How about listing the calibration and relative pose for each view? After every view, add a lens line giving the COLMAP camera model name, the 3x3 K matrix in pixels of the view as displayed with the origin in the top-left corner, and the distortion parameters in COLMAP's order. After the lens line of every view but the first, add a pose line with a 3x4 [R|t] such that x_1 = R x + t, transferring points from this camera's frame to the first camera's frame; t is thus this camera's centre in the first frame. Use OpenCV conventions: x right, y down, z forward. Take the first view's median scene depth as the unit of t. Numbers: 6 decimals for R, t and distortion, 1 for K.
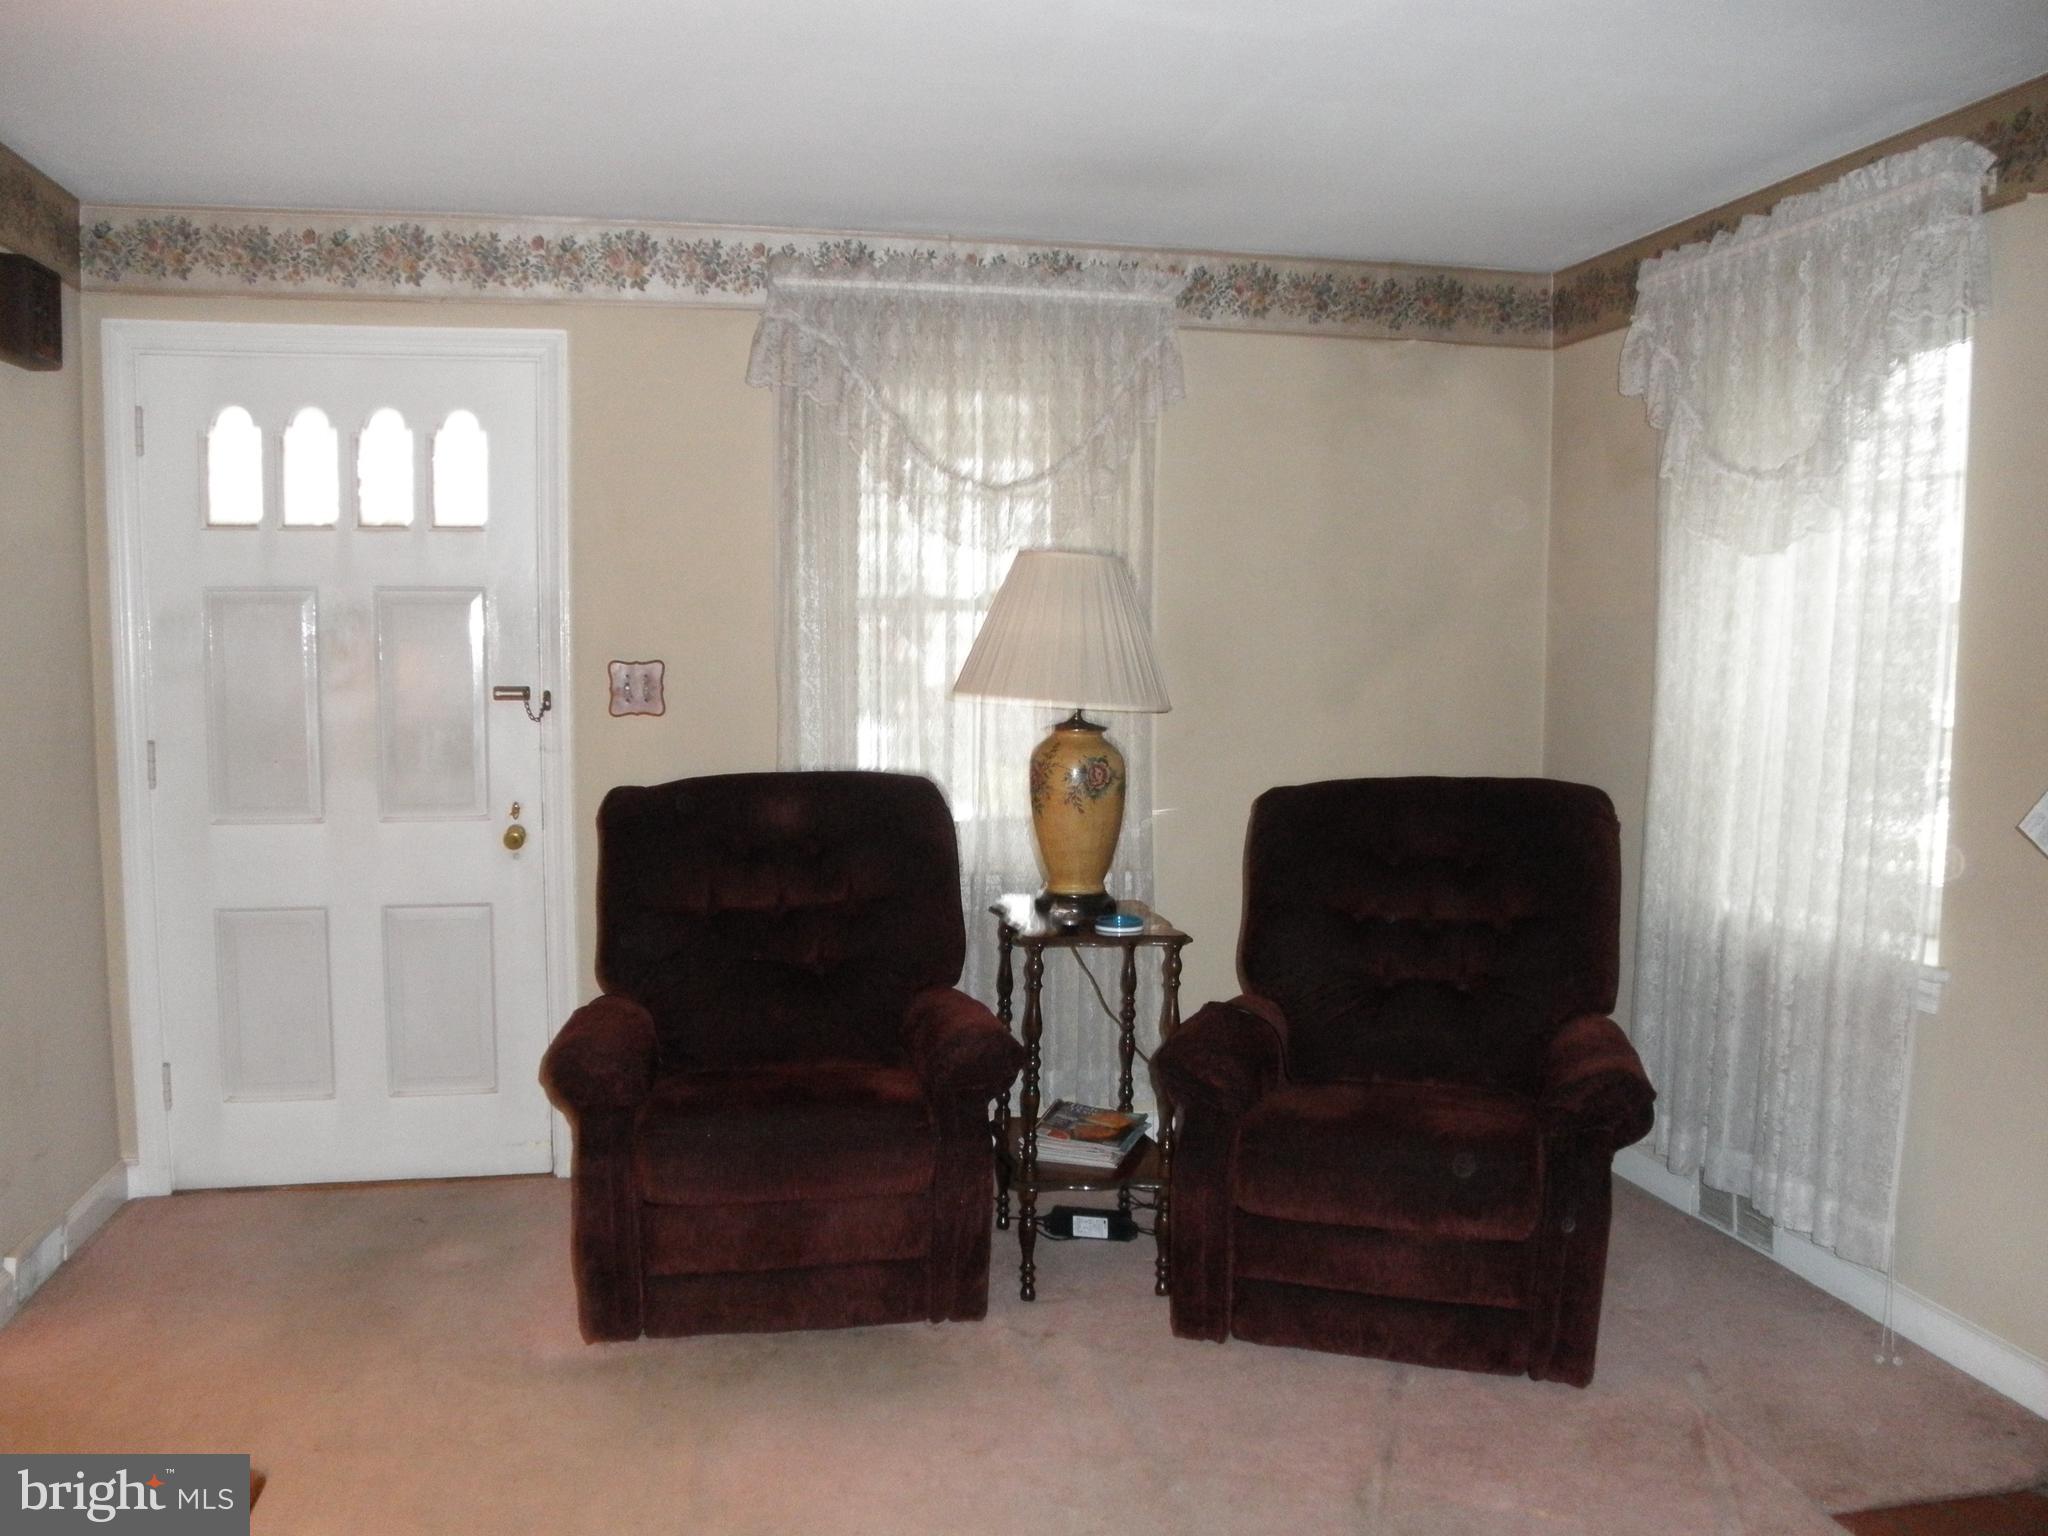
lens RADIAL K [[1685.8, 0, 1017.9], [0, 1685.8, 774.3], [0, 0, 1]] dist [-0.124148, 0.101599]
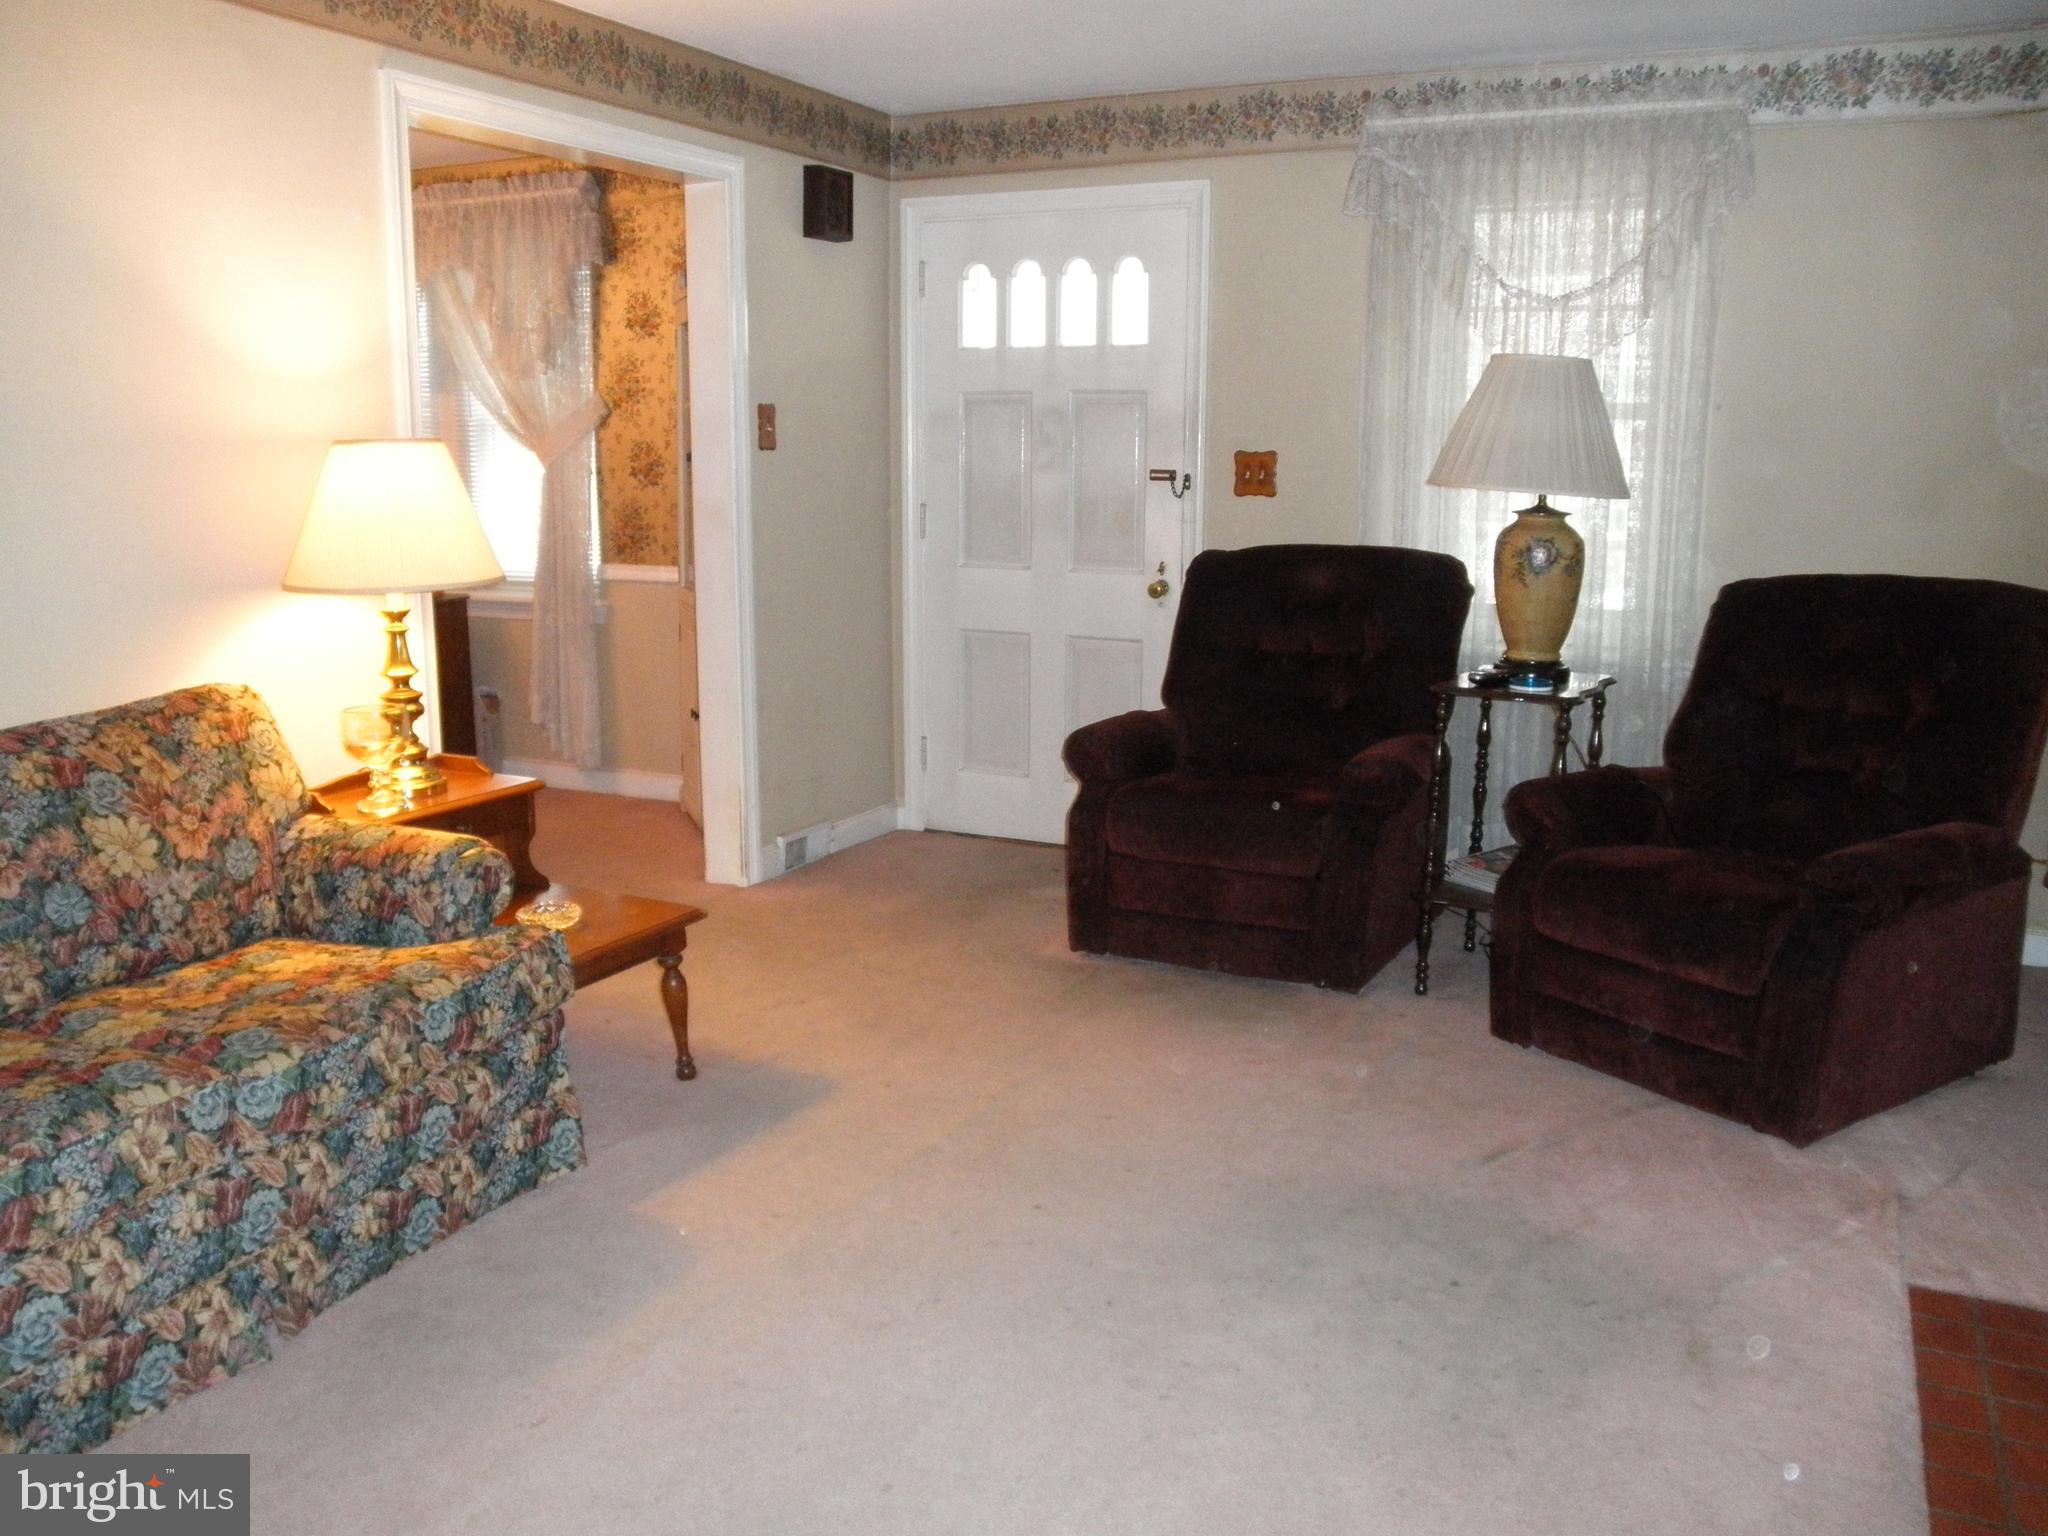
lens RADIAL K [[1685.8, 0, 1109.1], [0, 1685.8, 804.8], [0, 0, 1]] dist [-0.124148, 0.101599]
pose [[0.801374, 0.125622, -0.584823, 0.448966], [-0.061665, 0.989839, 0.128123, 0.038995], [0.594976, -0.066612, 0.800978, -0.063972]]
